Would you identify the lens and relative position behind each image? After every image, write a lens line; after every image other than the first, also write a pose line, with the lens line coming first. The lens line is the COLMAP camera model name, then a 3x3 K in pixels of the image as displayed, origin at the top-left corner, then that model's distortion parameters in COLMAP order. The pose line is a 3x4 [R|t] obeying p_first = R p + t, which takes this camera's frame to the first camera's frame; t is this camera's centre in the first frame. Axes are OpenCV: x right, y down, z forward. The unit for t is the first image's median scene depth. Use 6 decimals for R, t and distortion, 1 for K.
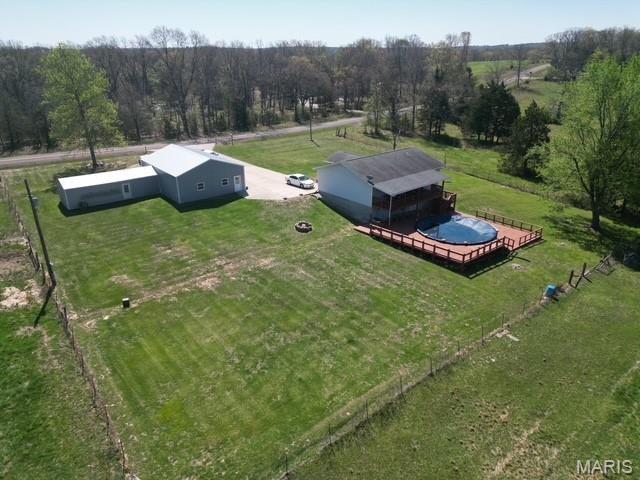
lens RADIAL K [[447.7, 0, 320.0], [0, 447.7, 240.0], [0, 0, 1]] dist [0.076549, -0.070855]
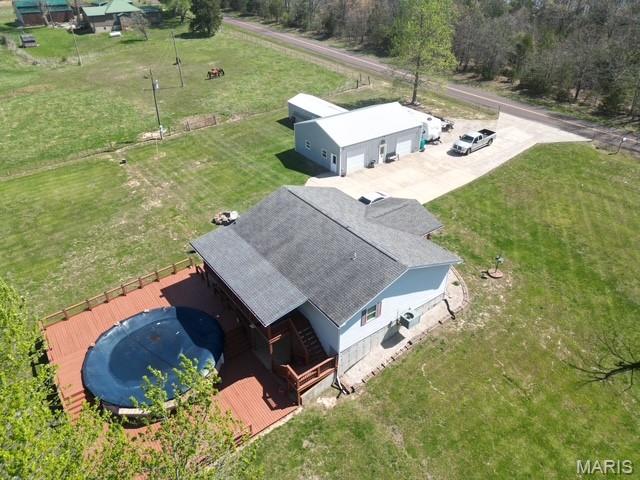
lens RADIAL K [[447.7, 0, 320.0], [0, 447.7, 240.0], [0, 0, 1]] dist [0.076549, -0.070855]
pose [[-0.063170, 0.549232, -0.833279, 0.904196], [-0.382649, 0.757807, 0.528495, -0.684158], [0.921732, 0.352239, 0.162293, 1.356584]]
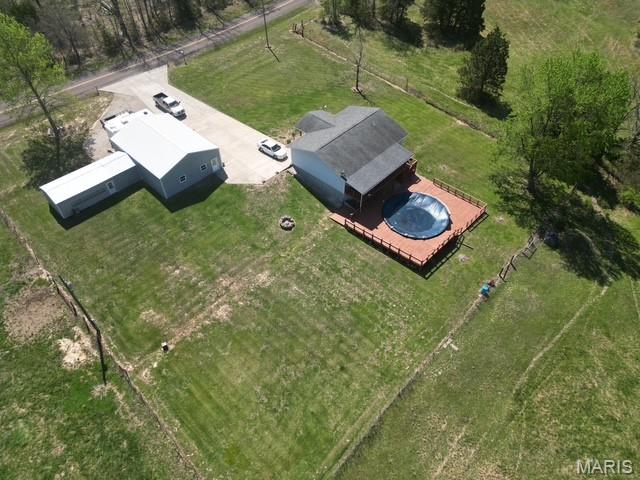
lens RADIAL K [[447.7, 0, 320.0], [0, 447.7, 240.0], [0, 0, 1]] dist [0.076549, -0.070855]
pose [[0.992376, -0.087534, 0.086767, -0.071889], [0.043662, 0.908013, 0.416660, -0.599324], [-0.115257, -0.409695, 0.904912, -0.077922]]
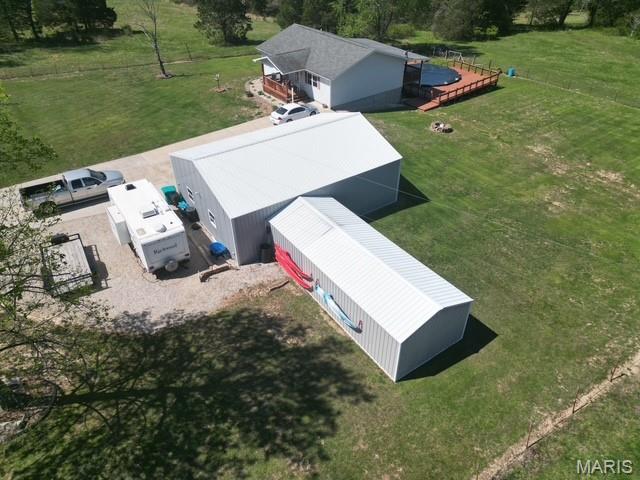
lens RADIAL K [[447.7, 0, 320.0], [0, 447.7, 240.0], [0, 0, 1]] dist [0.076549, -0.070855]
pose [[0.071073, -0.599412, 0.797279, -1.131139], [0.388507, 0.752815, 0.531349, -0.541283], [-0.918701, 0.271984, 0.286381, 1.329478]]
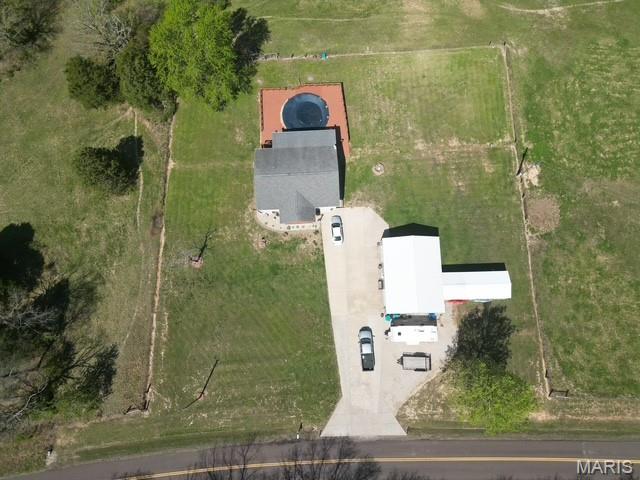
lens RADIAL K [[447.7, 0, 320.0], [0, 447.7, 240.0], [0, 0, 1]] dist [0.076549, -0.070855]
pose [[-0.794890, -0.593409, 0.126554, -0.290235], [0.240844, -0.117143, 0.963468, -2.145596], [-0.556906, 0.796331, 0.236035, 1.223381]]
